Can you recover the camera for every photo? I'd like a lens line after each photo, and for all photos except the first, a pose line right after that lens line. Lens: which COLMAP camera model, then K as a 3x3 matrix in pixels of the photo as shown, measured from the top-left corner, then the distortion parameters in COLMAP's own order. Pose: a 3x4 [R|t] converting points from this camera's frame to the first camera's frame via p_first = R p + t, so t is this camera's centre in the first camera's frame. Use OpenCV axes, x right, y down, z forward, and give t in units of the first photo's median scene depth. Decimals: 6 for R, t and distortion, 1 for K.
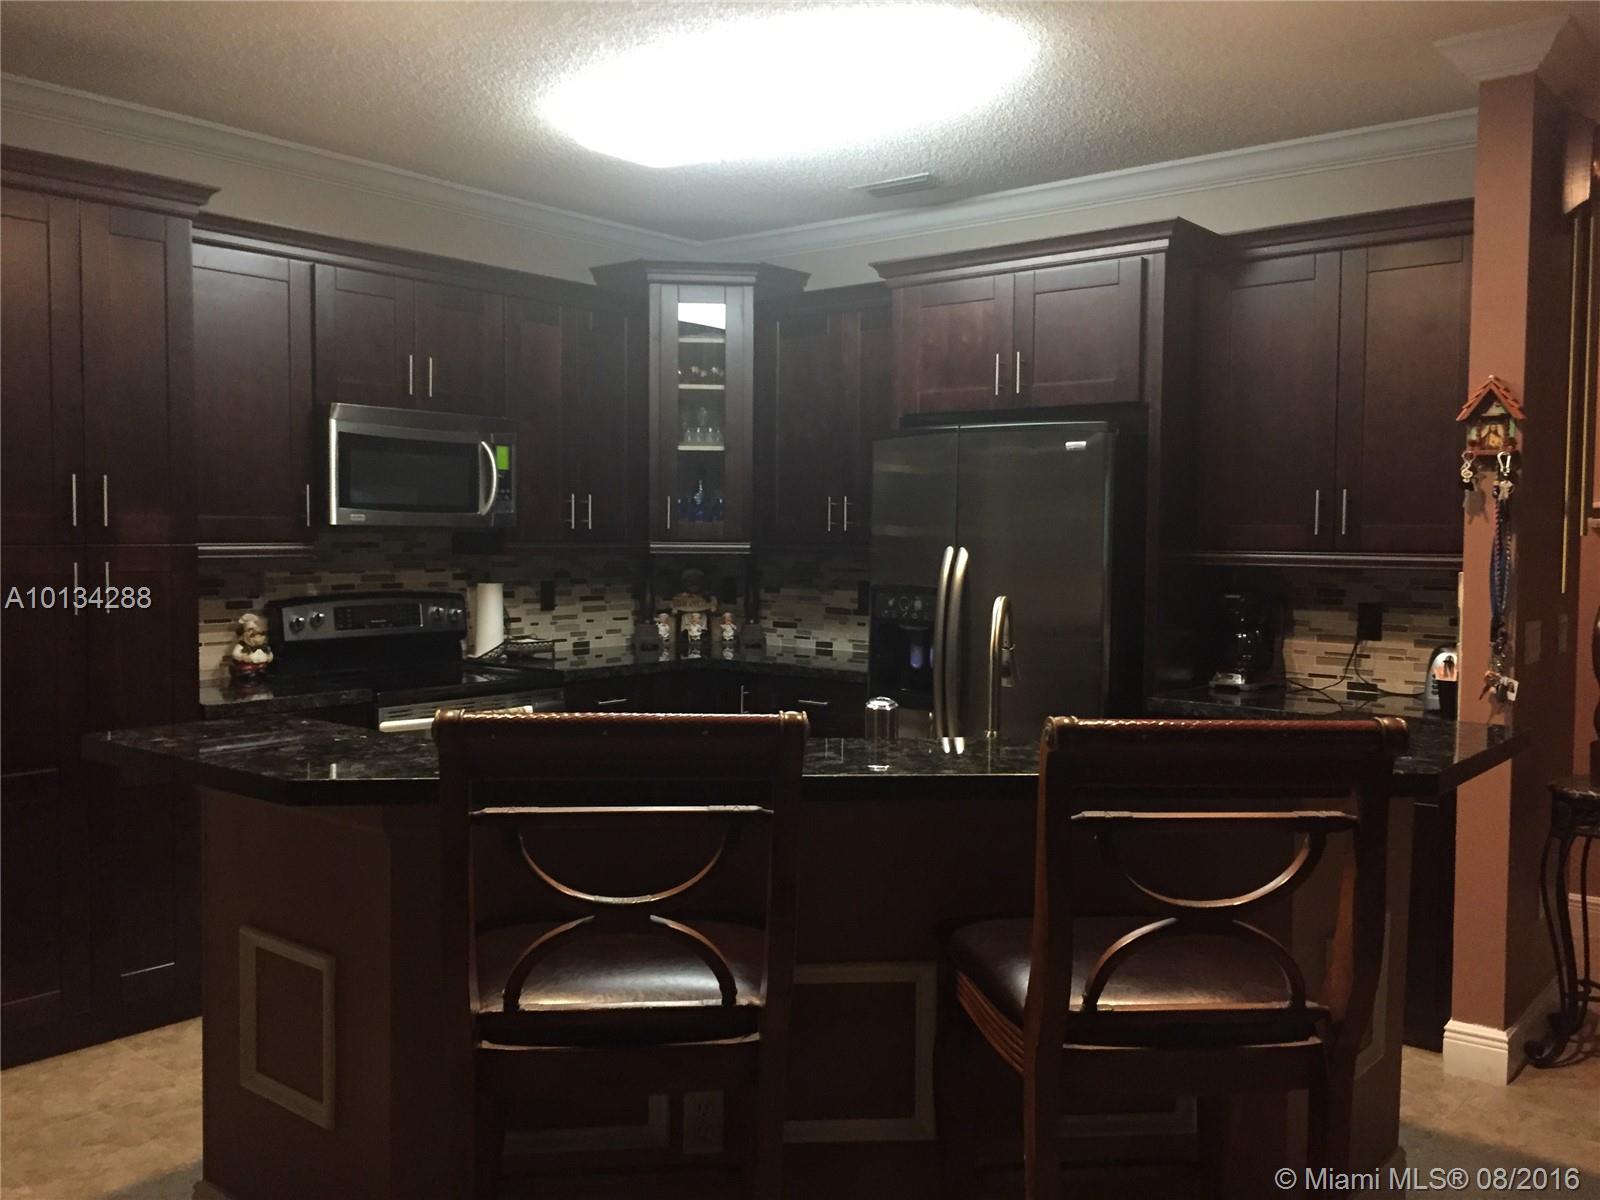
lens RADIAL K [[1355.0, 0, 800.1], [0, 1355.0, 600.7], [0, 0, 1]] dist [0.010849, -0.001193]
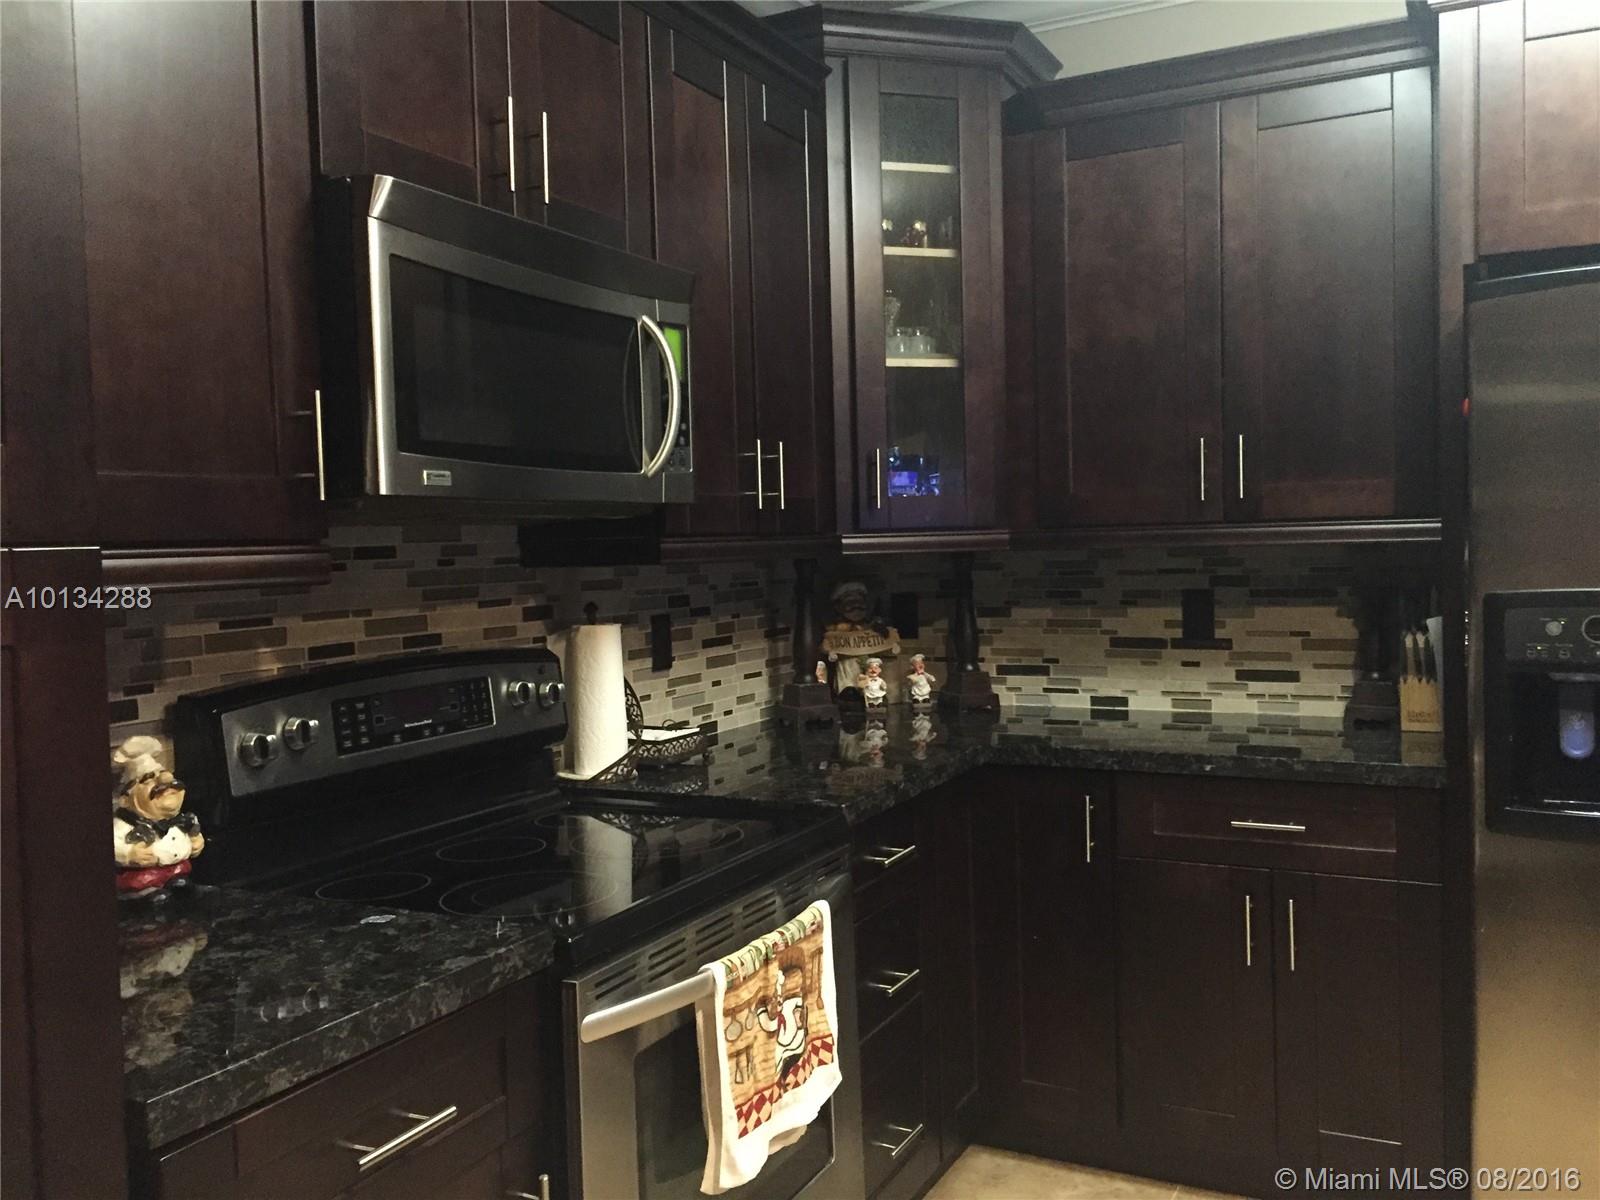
lens RADIAL K [[1355.0, 0, 800.8], [0, 1355.0, 599.5], [0, 0, 1]] dist [0.010849, -0.001193]
pose [[0.972820, -0.042763, 0.227580, -0.269049], [0.044919, 0.998981, -0.004302, -0.016563], [-0.227164, 0.014408, 0.973750, 0.505913]]
